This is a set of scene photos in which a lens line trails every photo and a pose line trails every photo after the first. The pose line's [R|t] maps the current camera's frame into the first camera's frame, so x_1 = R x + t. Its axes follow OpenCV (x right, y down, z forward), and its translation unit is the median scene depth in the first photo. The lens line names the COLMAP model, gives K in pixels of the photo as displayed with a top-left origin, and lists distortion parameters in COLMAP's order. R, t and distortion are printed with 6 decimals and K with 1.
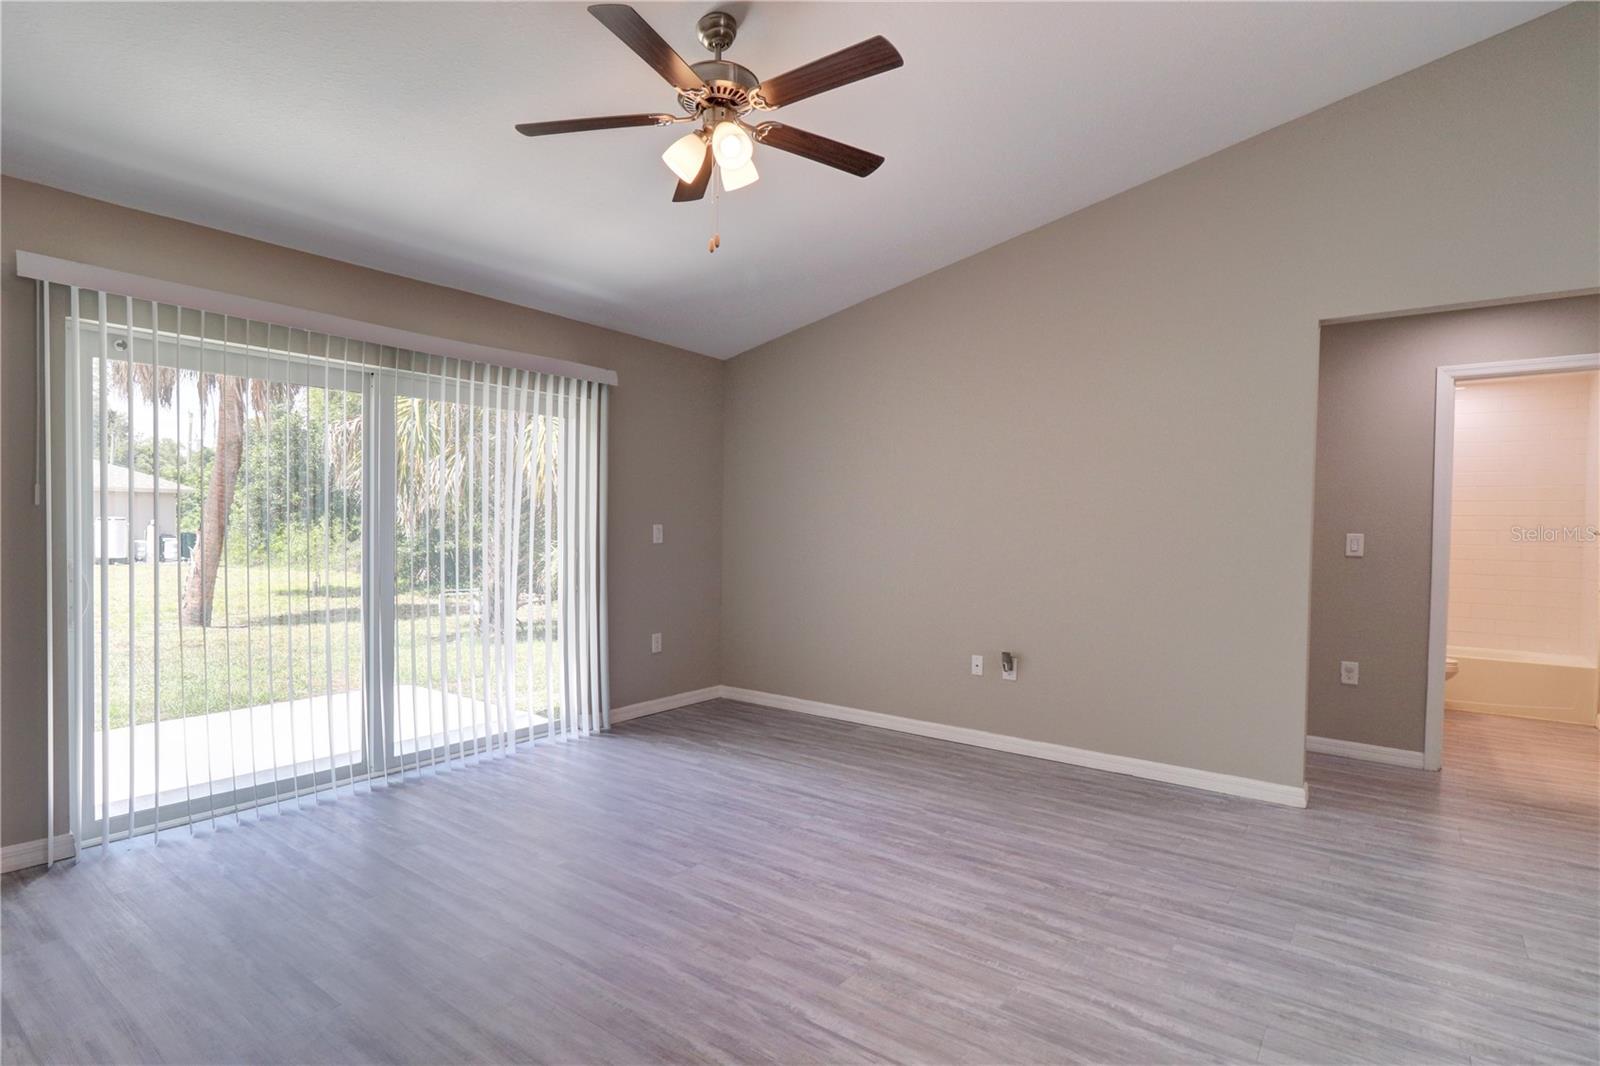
lens RADIAL K [[804.5, 0, 800.0], [0, 804.5, 533.0], [0, 0, 1]] dist [-0.001177, -0.000289]
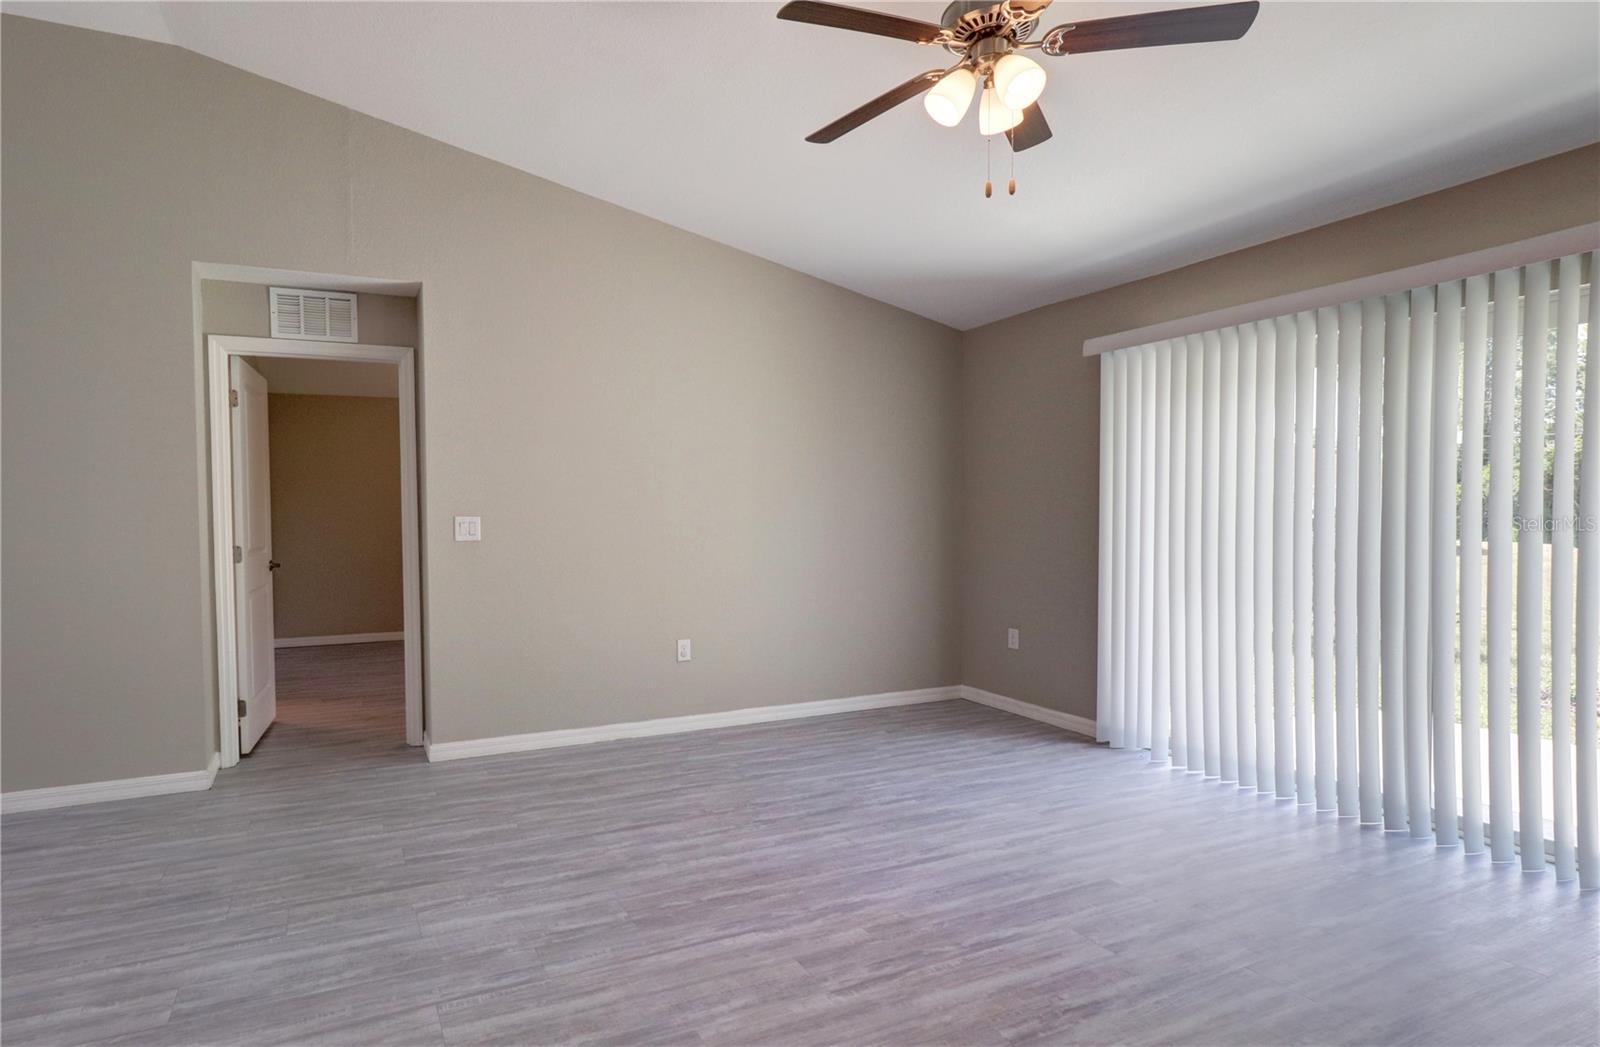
lens RADIAL K [[809.1, 0, 676.7], [0, 809.1, 545.3], [0, 0, 1]] dist [-0.002684, -0.001003]
pose [[-0.500789, 0.021922, -0.865292, 0.634397], [-0.011189, 0.999432, 0.031796, 0.003213], [0.865497, 0.025605, -0.500259, 0.868014]]
